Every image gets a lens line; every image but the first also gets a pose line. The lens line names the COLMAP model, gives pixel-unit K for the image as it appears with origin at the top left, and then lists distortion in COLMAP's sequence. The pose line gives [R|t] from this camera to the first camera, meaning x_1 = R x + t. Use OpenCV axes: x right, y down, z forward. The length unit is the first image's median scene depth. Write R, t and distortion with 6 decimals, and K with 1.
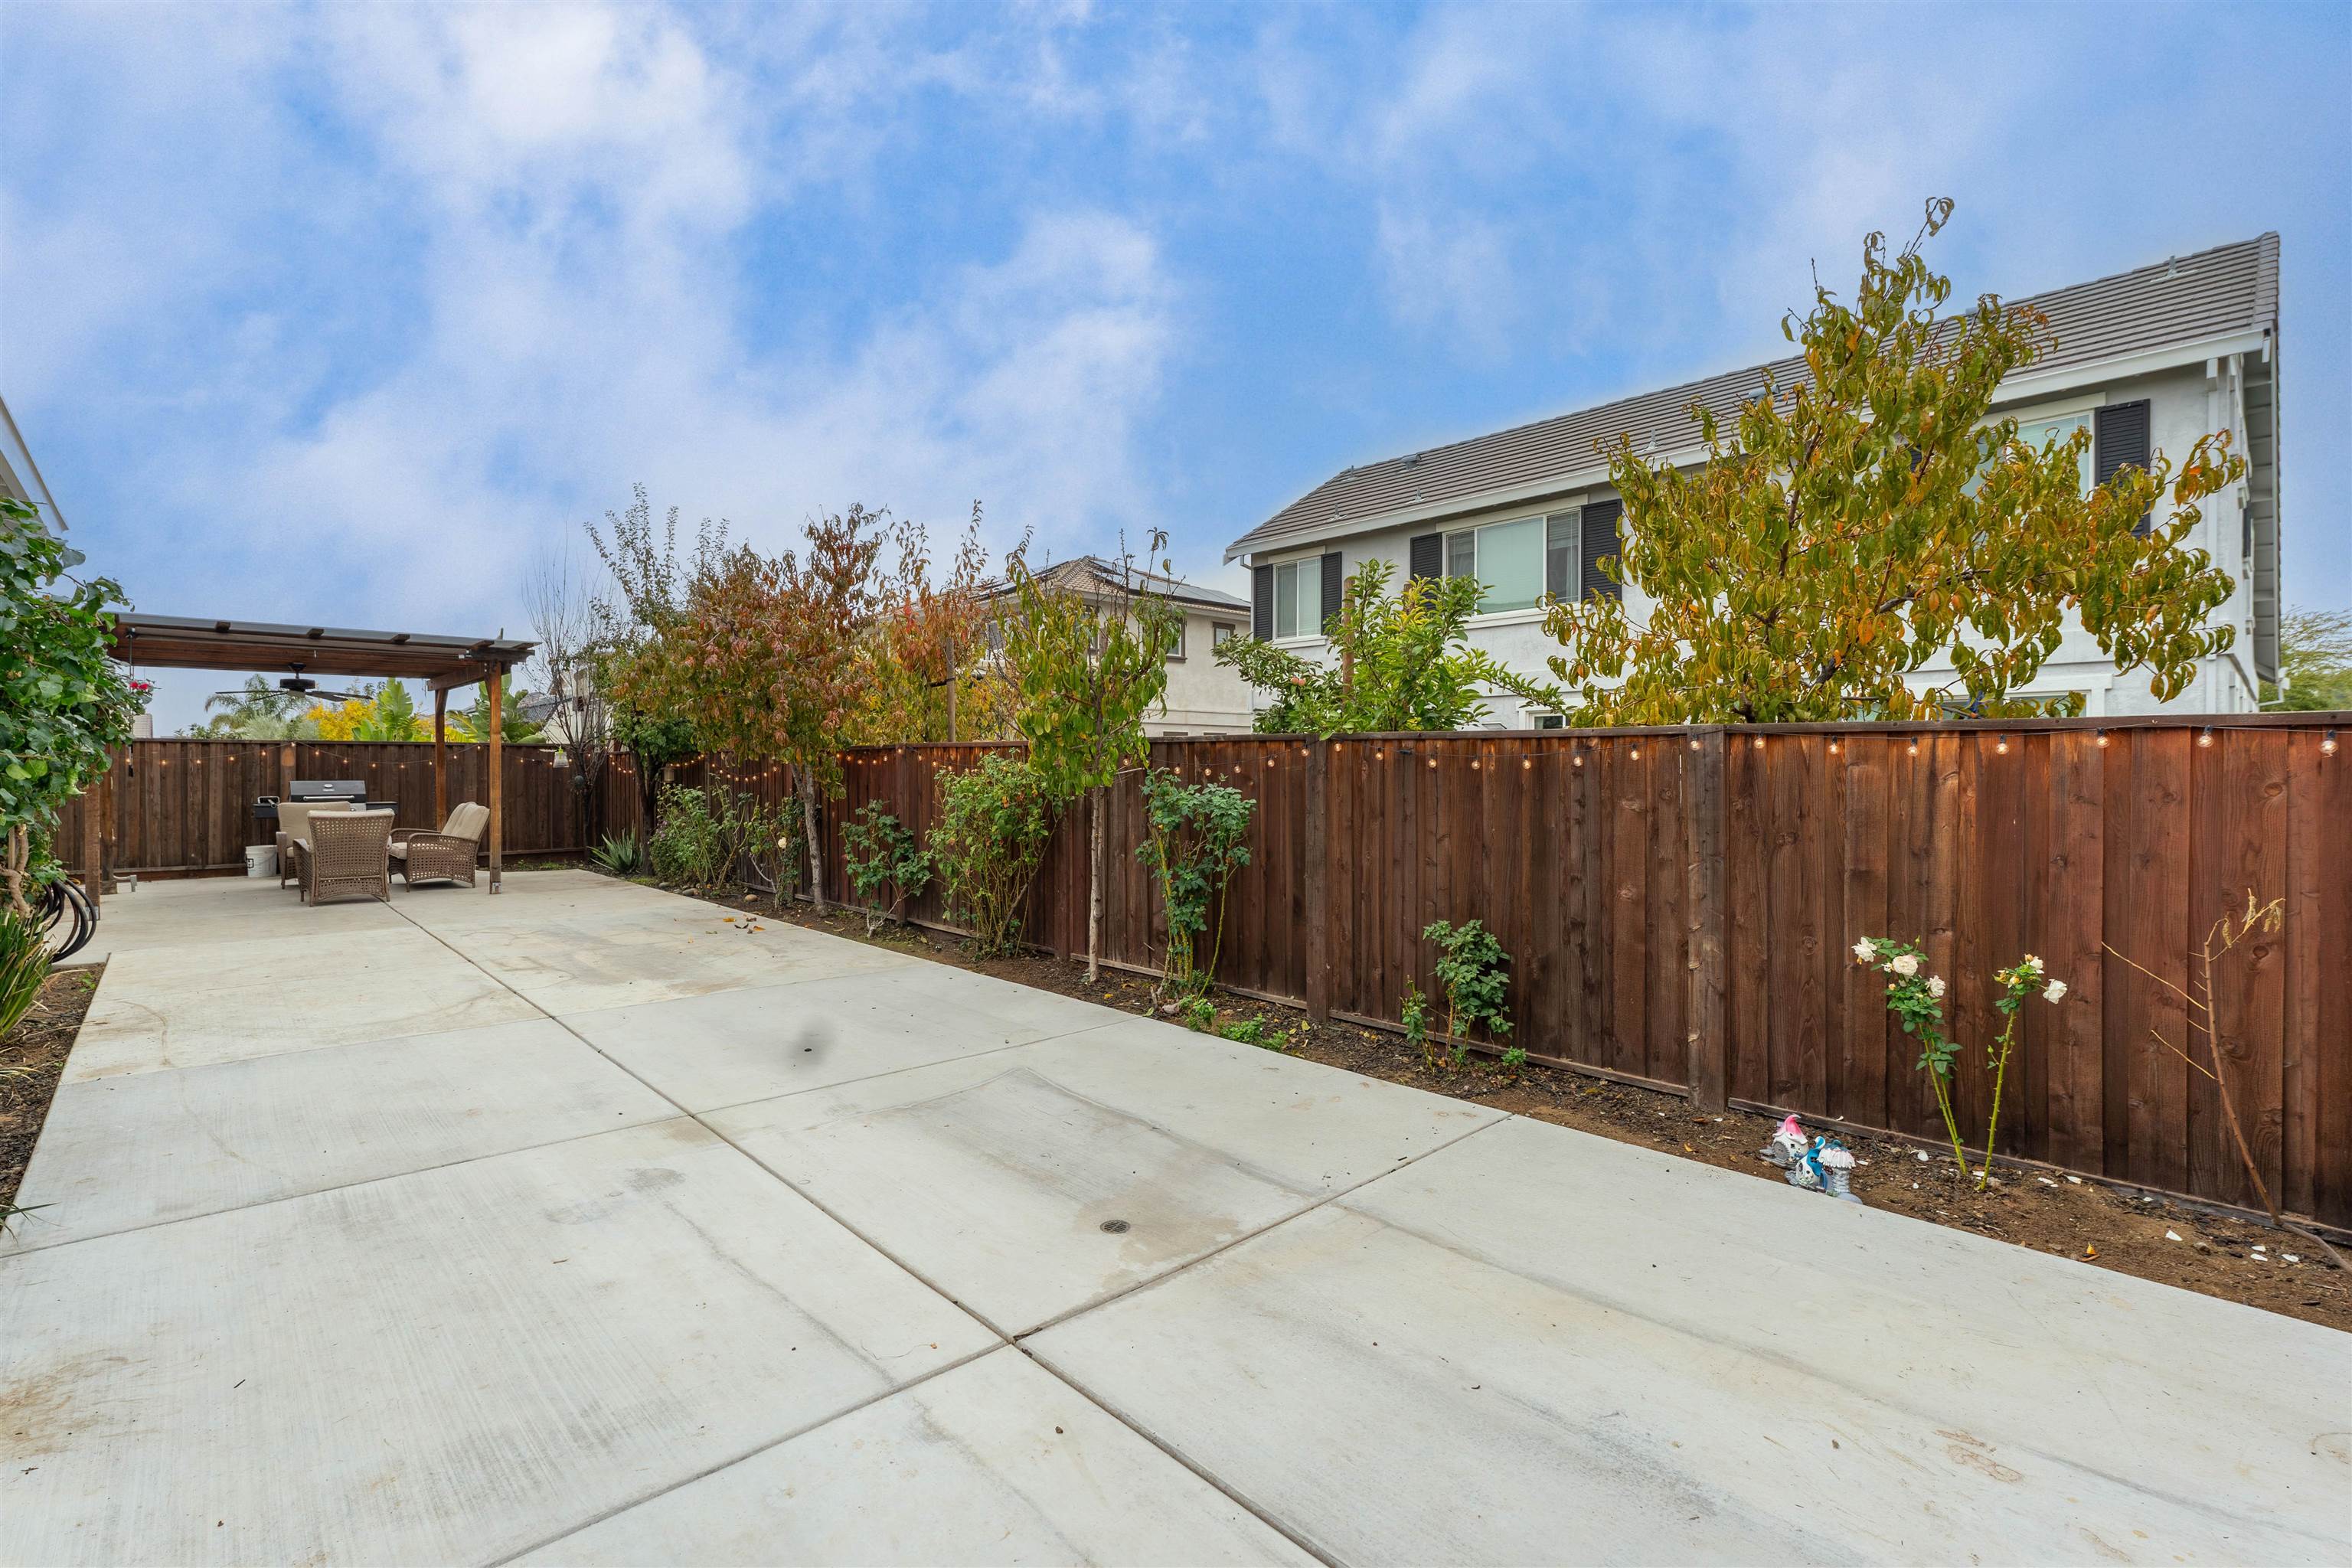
lens RADIAL K [[1057.3, 0, 1181.3], [0, 1057.3, 775.7], [0, 0, 1]] dist [-0.000259, -0.000401]
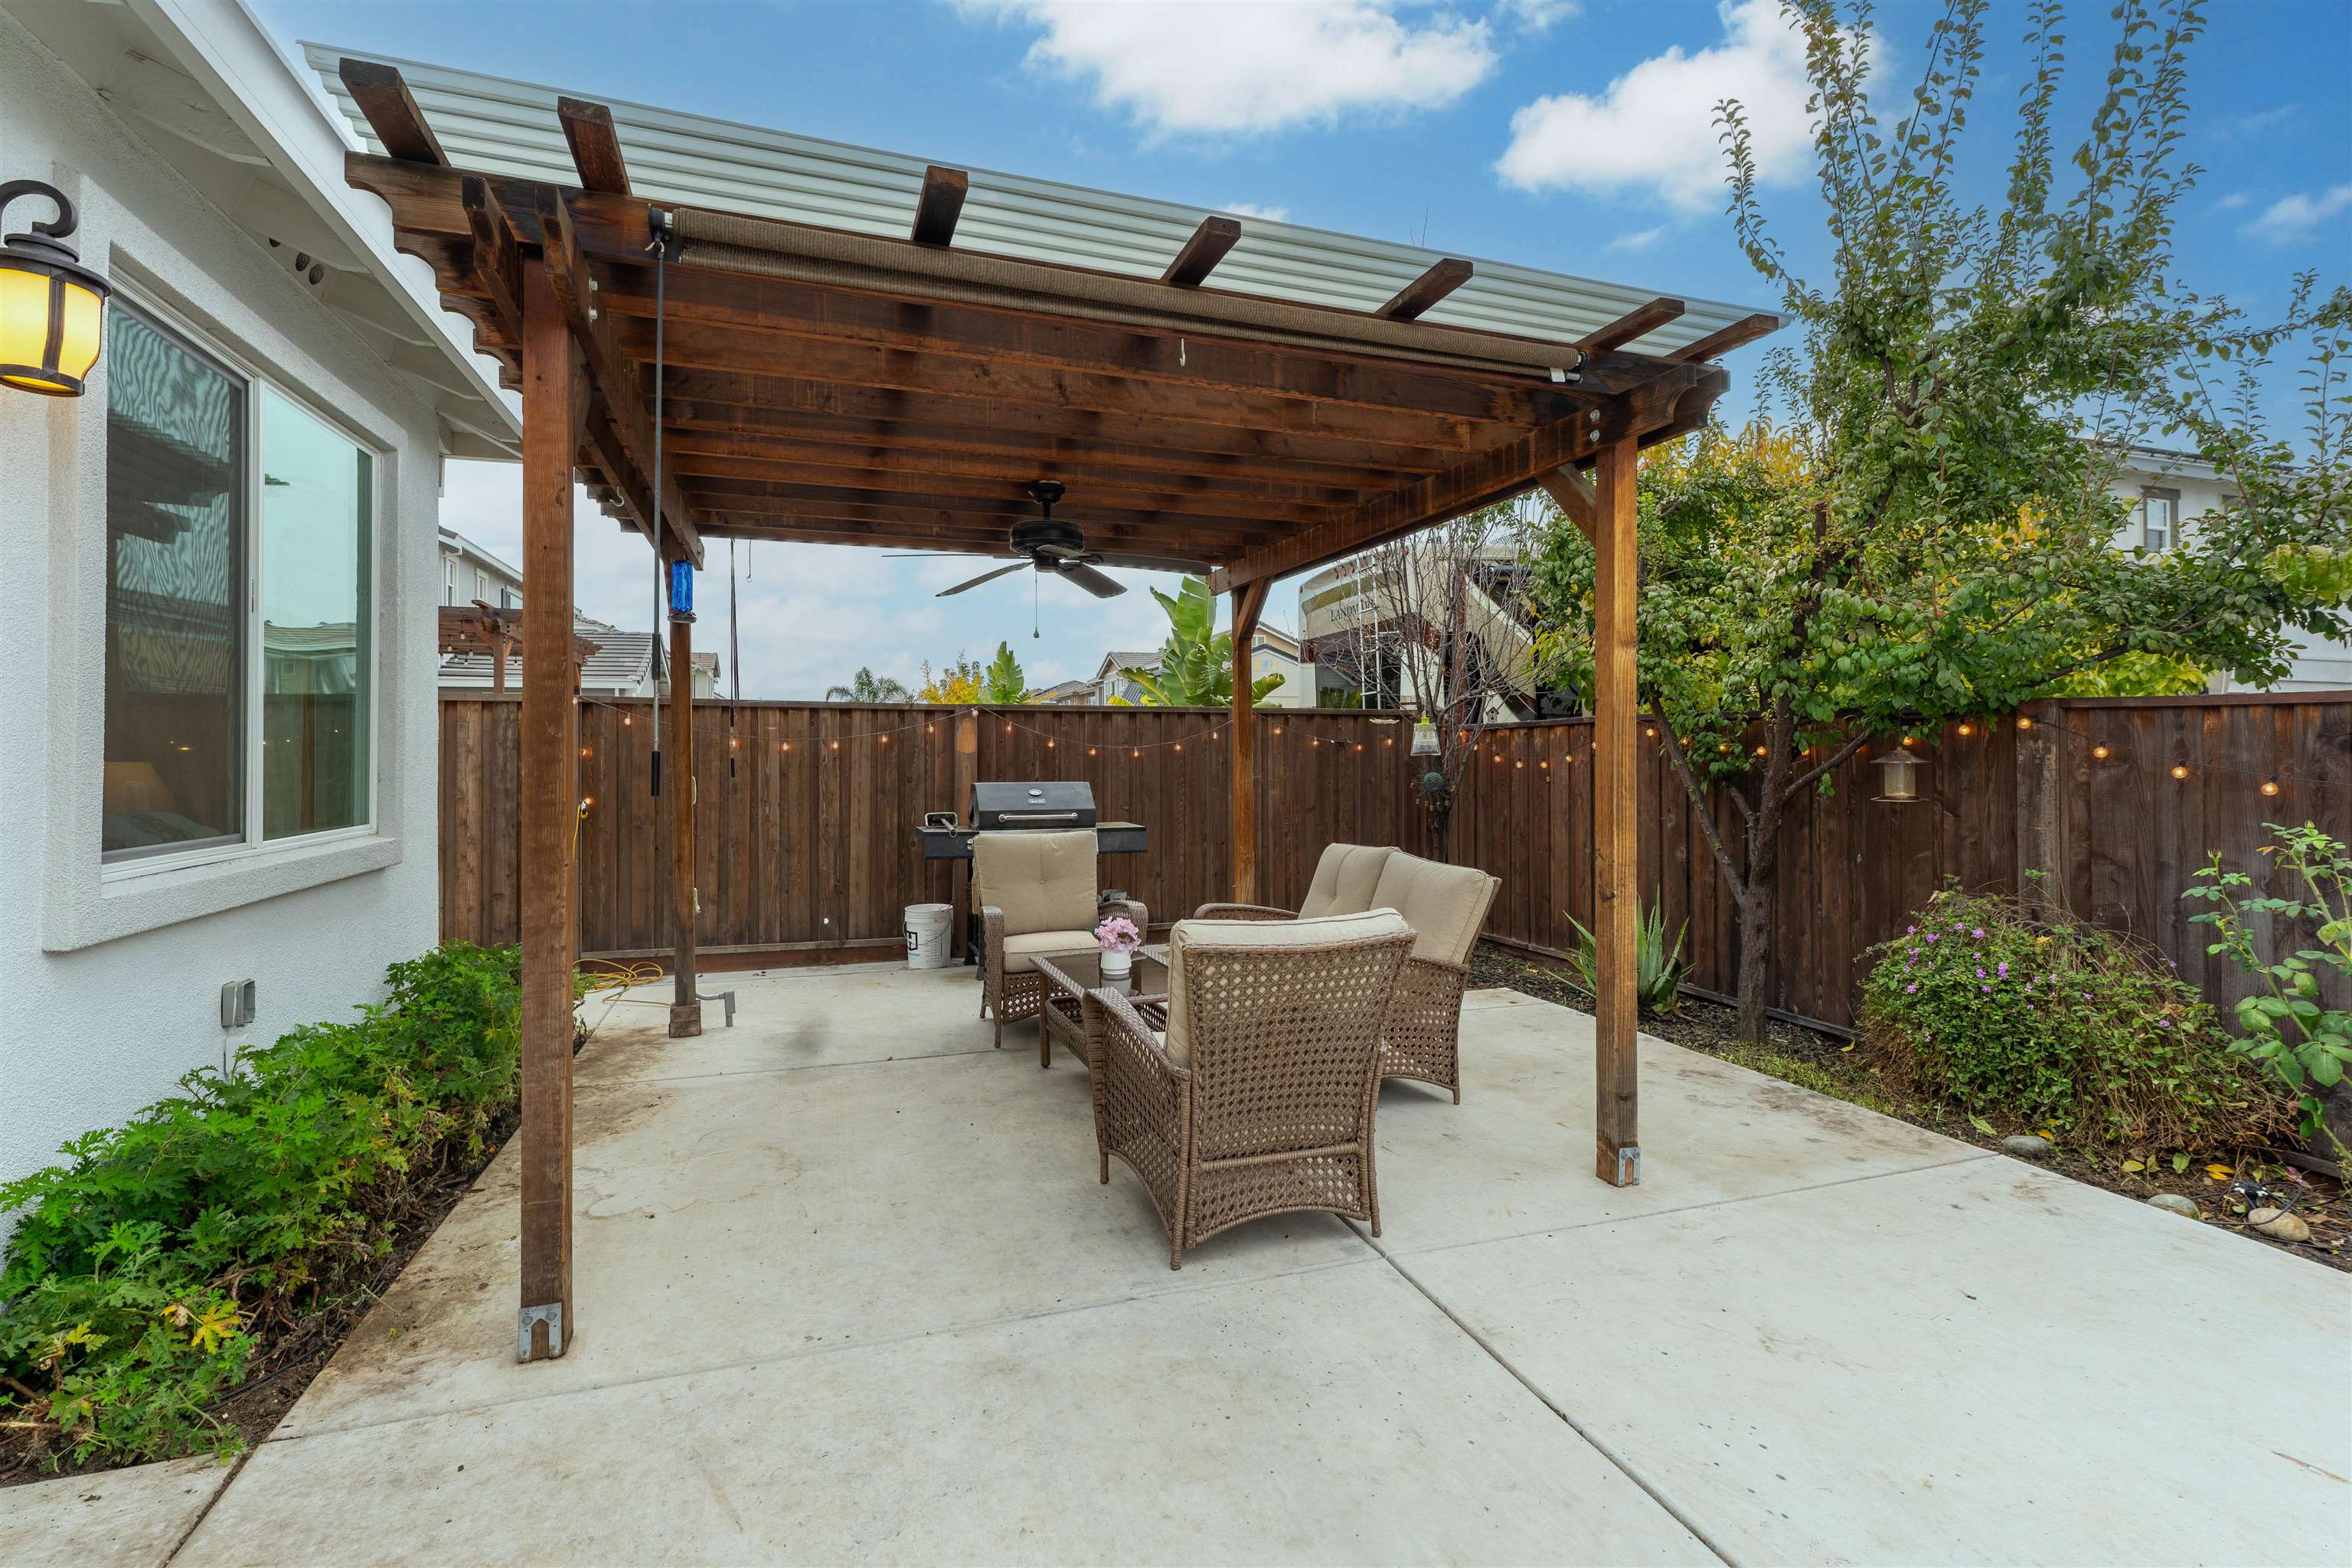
lens RADIAL K [[1057.3, 0, 1171.7], [0, 1057.3, 766.7], [0, 0, 1]] dist [-0.000259, -0.000401]
pose [[0.910033, 0.004788, -0.414508, -0.554270], [-0.003054, 0.999984, 0.004847, -0.005448], [0.414525, -0.003145, 0.910033, 0.585015]]
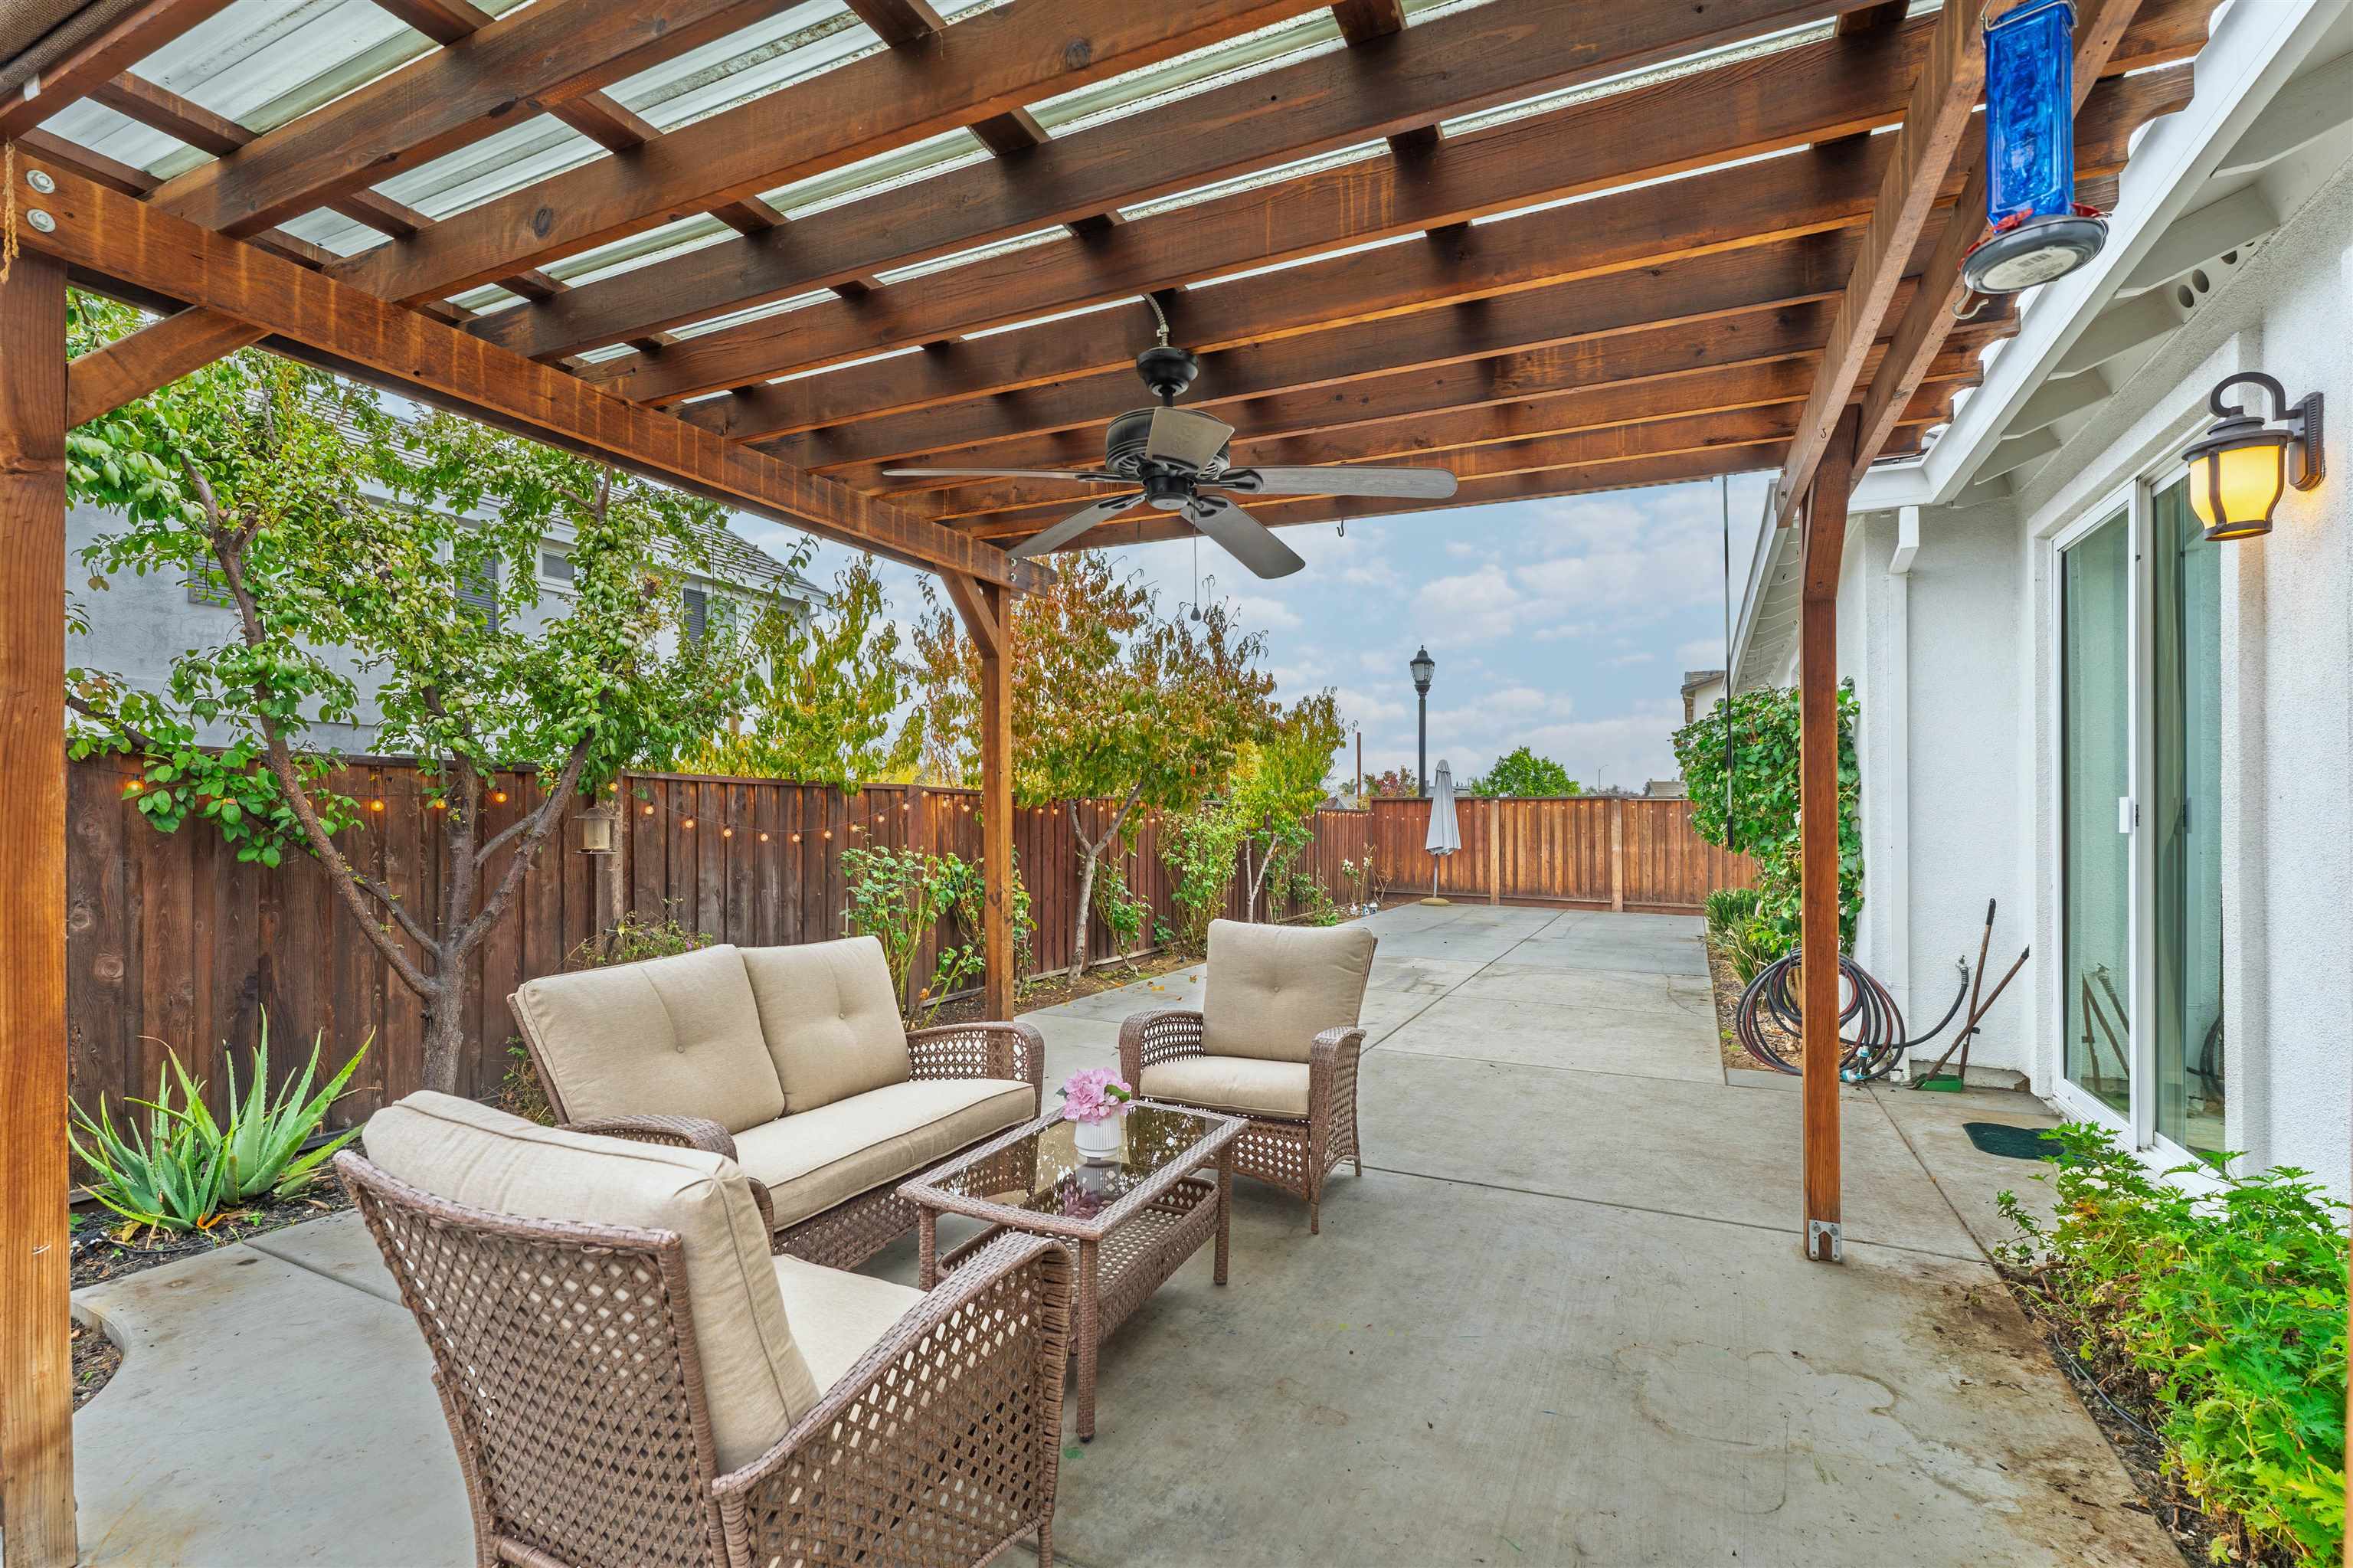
lens RADIAL K [[1057.8, 0, 1177.2], [0, 1057.8, 802.5], [0, 0, 1]] dist [-0.000259, -0.000401]
pose [[-0.356186, 0.010255, 0.934359, -1.451711], [0.001950, 0.999946, -0.010231, -0.008680], [-0.934413, -0.001822, -0.356186, 1.477584]]
